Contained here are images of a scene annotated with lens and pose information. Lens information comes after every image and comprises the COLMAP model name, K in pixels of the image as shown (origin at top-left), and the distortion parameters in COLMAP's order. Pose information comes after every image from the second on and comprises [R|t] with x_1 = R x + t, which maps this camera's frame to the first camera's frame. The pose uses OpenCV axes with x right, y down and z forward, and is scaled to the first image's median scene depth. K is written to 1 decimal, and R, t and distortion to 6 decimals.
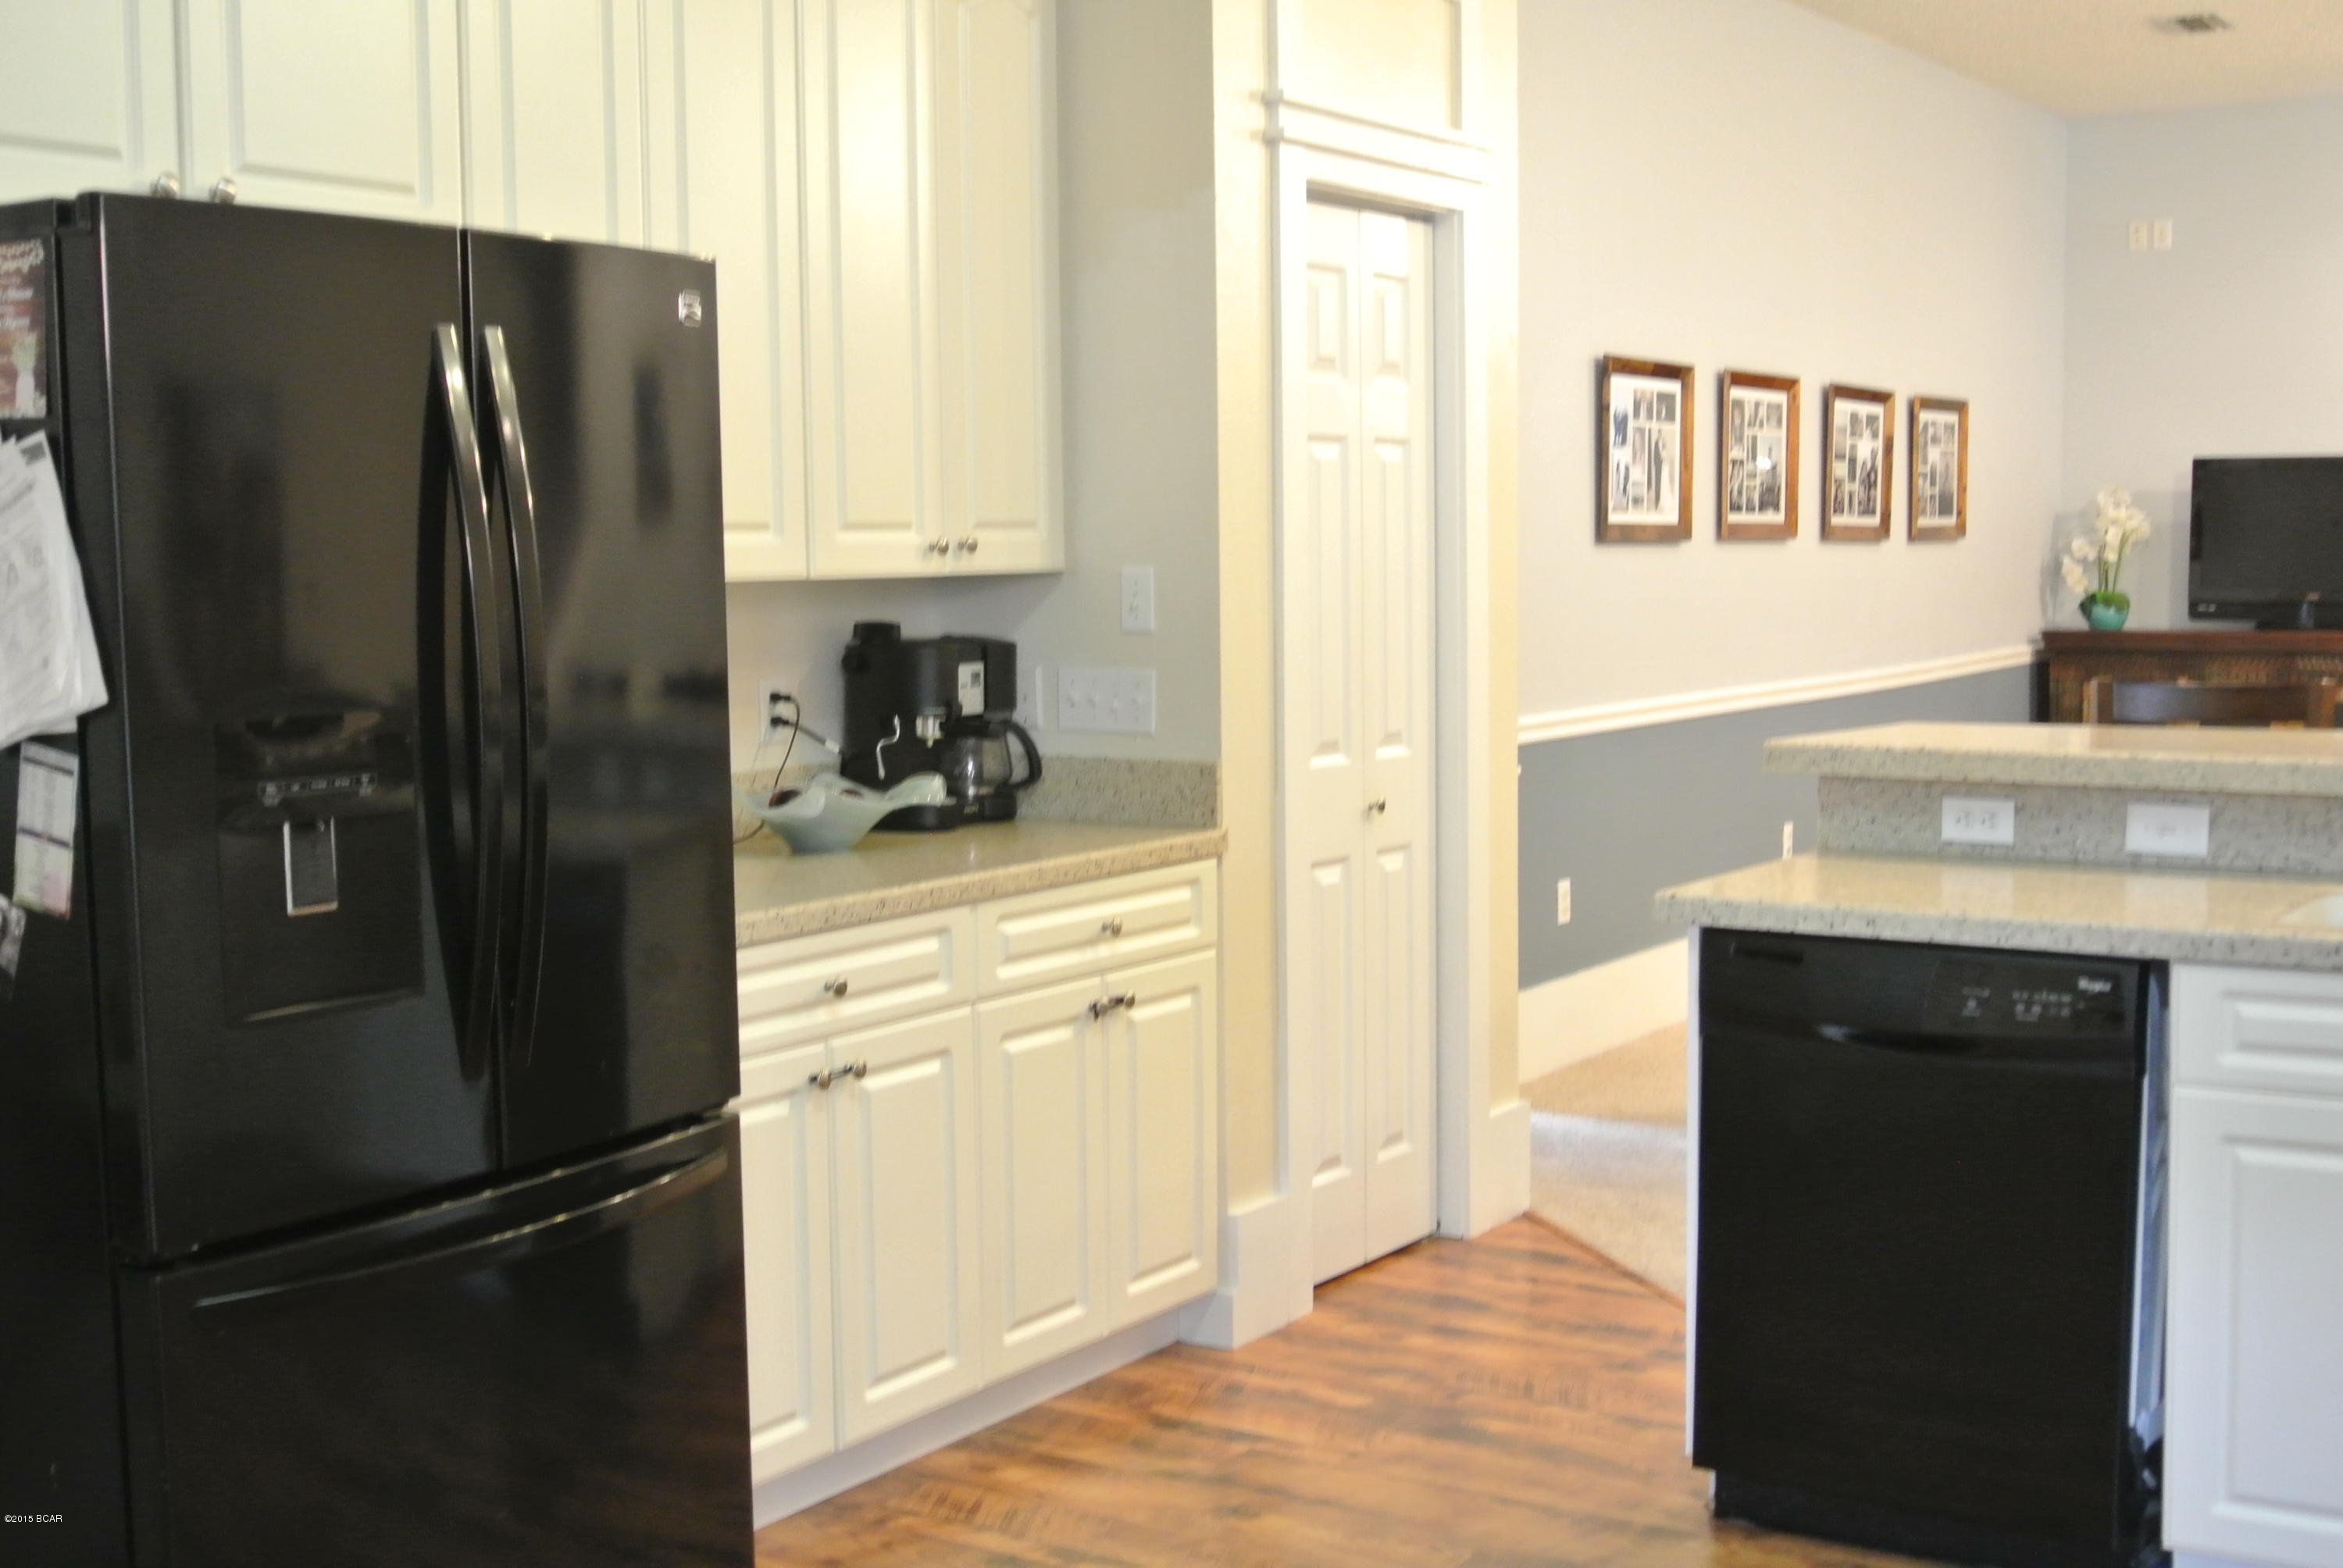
lens RADIAL K [[2881.6, 0, 1171.5], [0, 2881.6, 784.0], [0, 0, 1]] dist [0.001575, -0.001694]
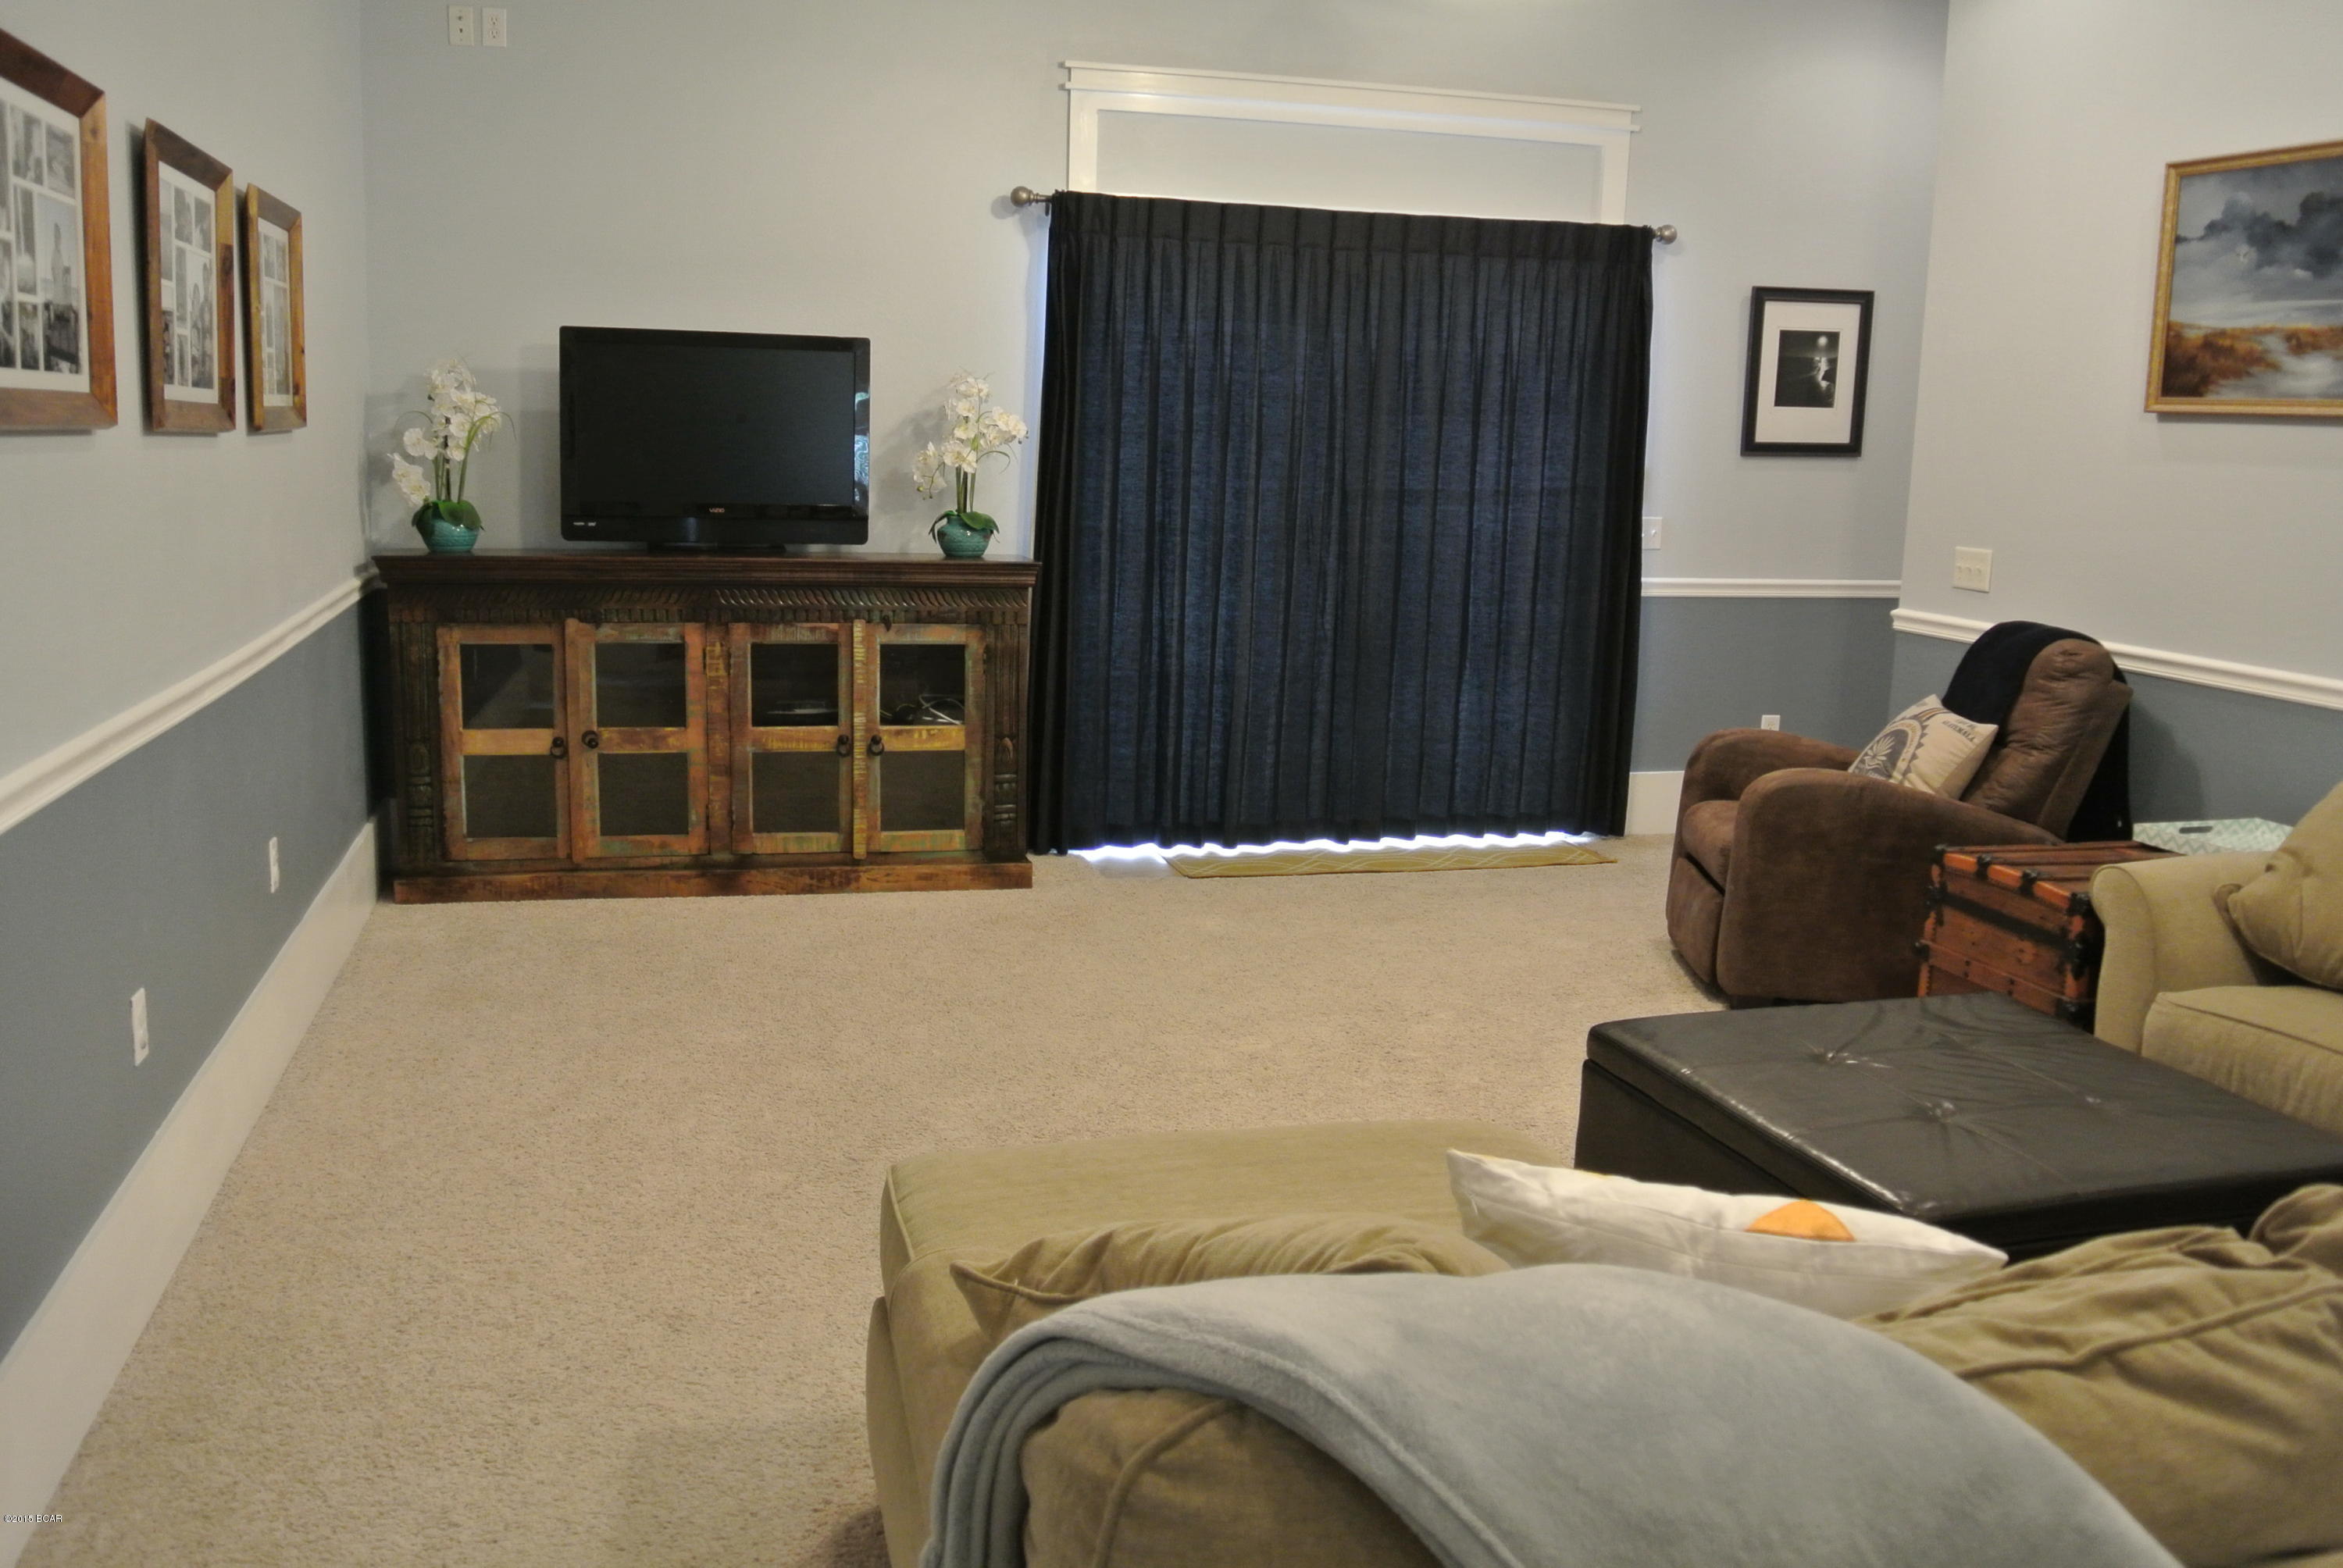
lens RADIAL K [[1926.5, 0, 1171.5], [0, 1926.5, 784.0], [0, 0, 1]] dist [-0.056505, -0.001788]
pose [[0.671919, -0.105119, 0.733127, 0.098915], [0.028515, 0.992814, 0.116219, -0.058927], [-0.740076, -0.057184, 0.670088, 0.667860]]
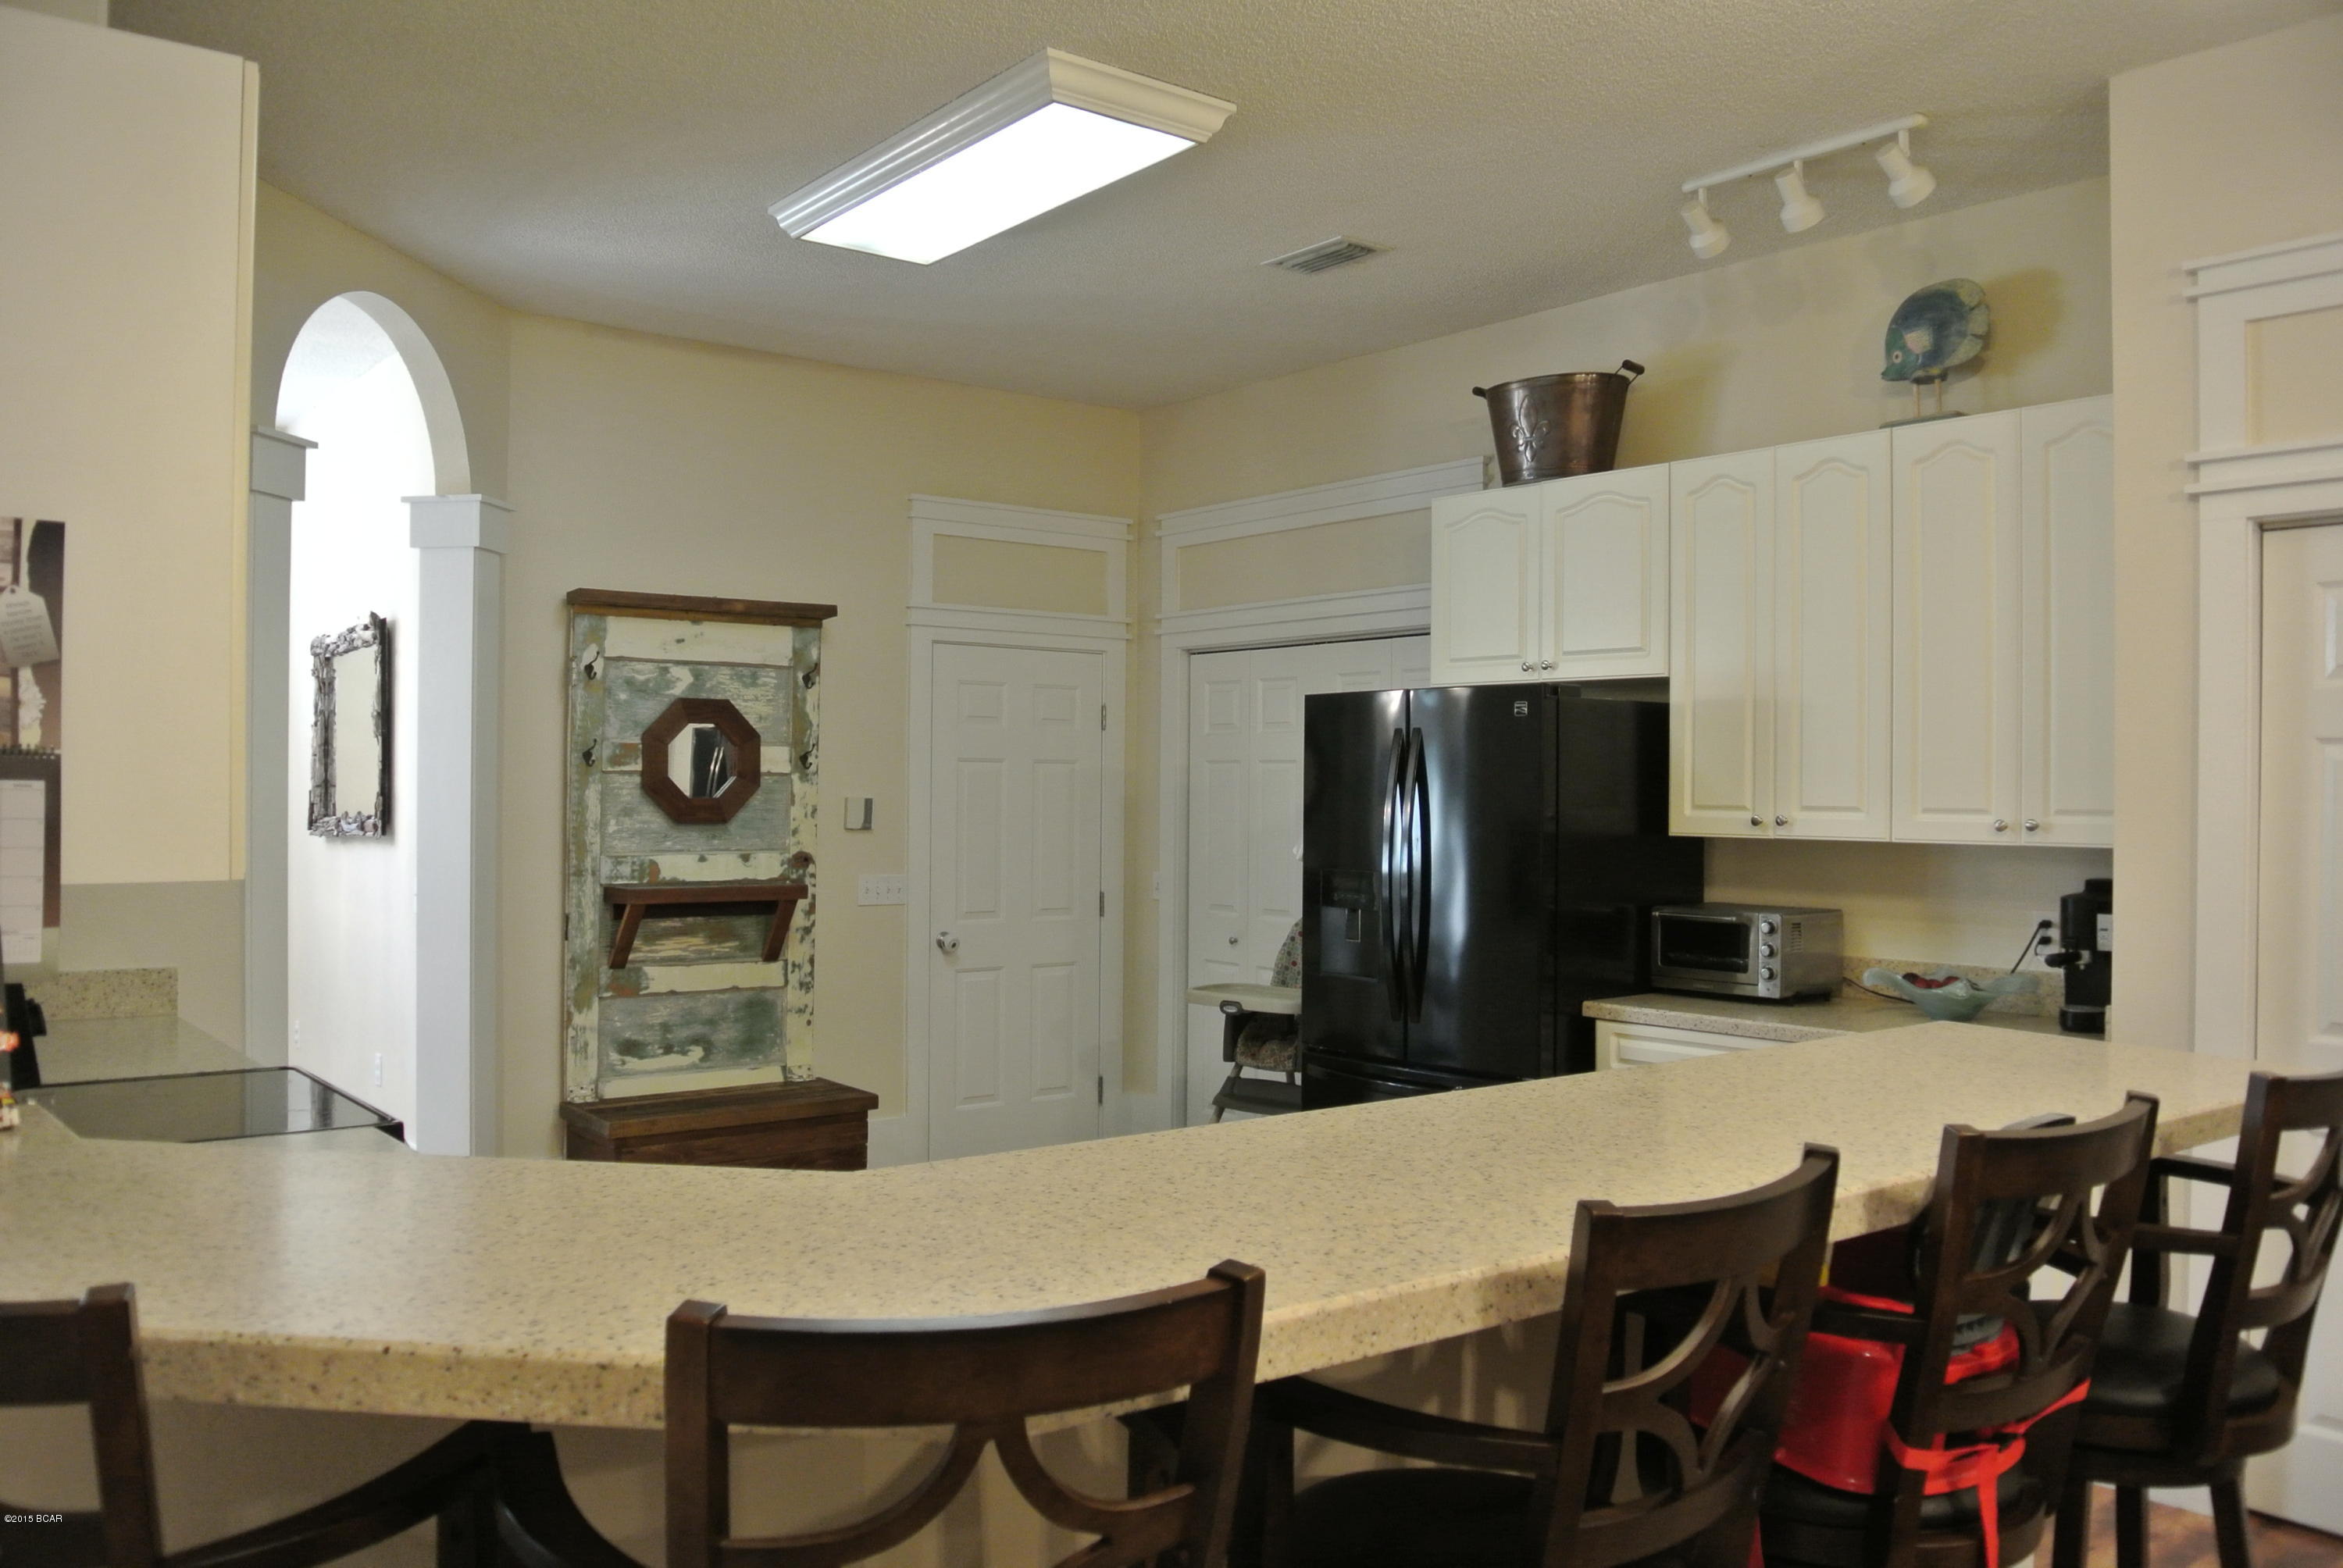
lens RADIAL K [[1832.2, 0, 1171.5], [0, 1832.2, 784.0], [0, 0, 1]] dist [-0.059796, -0.000822]
pose [[-0.342103, 0.007810, -0.939630, 0.510848], [-0.084580, 0.995650, 0.039069, -0.057052], [0.935848, 0.092839, -0.339954, 0.504290]]
